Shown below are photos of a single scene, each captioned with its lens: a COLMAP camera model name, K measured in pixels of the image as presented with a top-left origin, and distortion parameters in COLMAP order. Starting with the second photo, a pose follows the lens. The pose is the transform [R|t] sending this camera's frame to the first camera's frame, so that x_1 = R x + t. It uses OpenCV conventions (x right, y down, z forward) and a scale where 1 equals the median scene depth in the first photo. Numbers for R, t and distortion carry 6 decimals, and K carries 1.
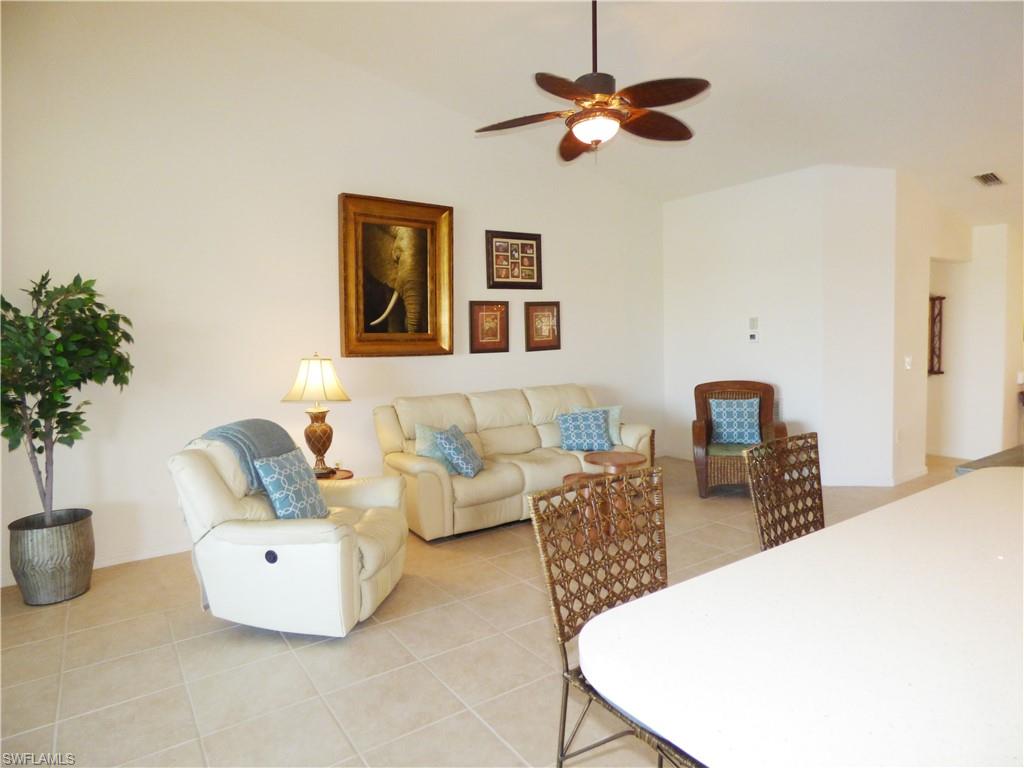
lens RADIAL K [[604.3, 0, 513.9], [0, 604.3, 384.5], [0, 0, 1]] dist [0.019255, -0.000458]
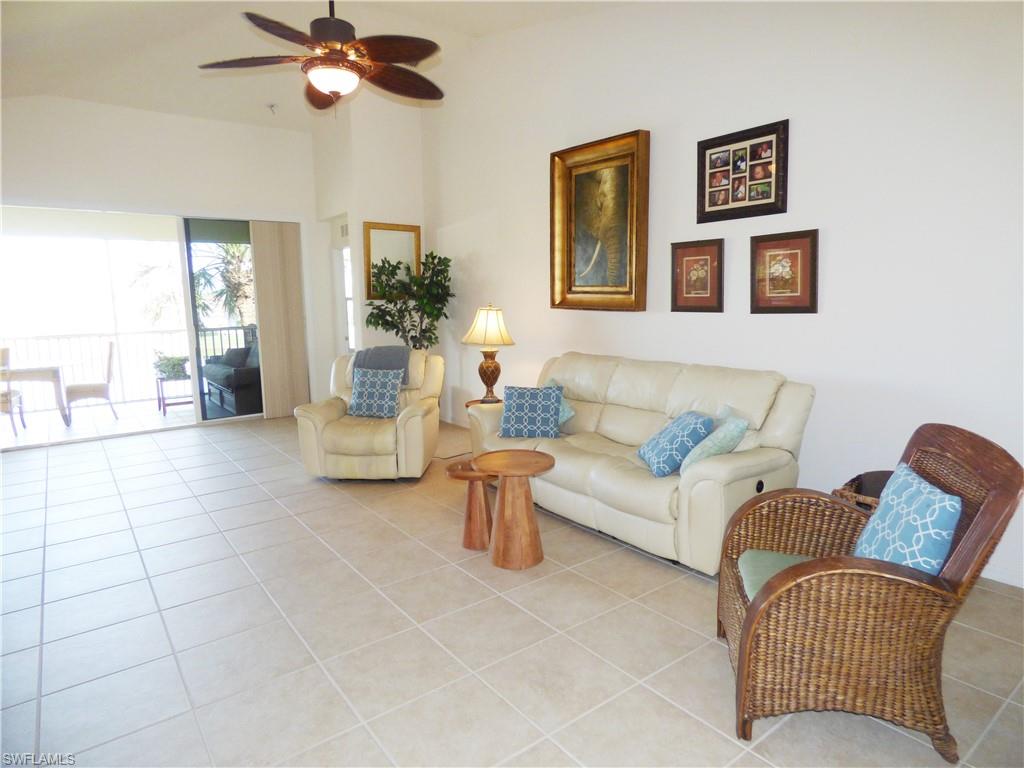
lens RADIAL K [[604.3, 0, 514.4], [0, 604.3, 380.1], [0, 0, 1]] dist [0.019255, -0.000458]
pose [[0.095017, 0.152208, -0.983771, 0.677651], [-0.081671, 0.986102, 0.144681, -0.059115], [0.992120, 0.066598, 0.106127, 0.704989]]
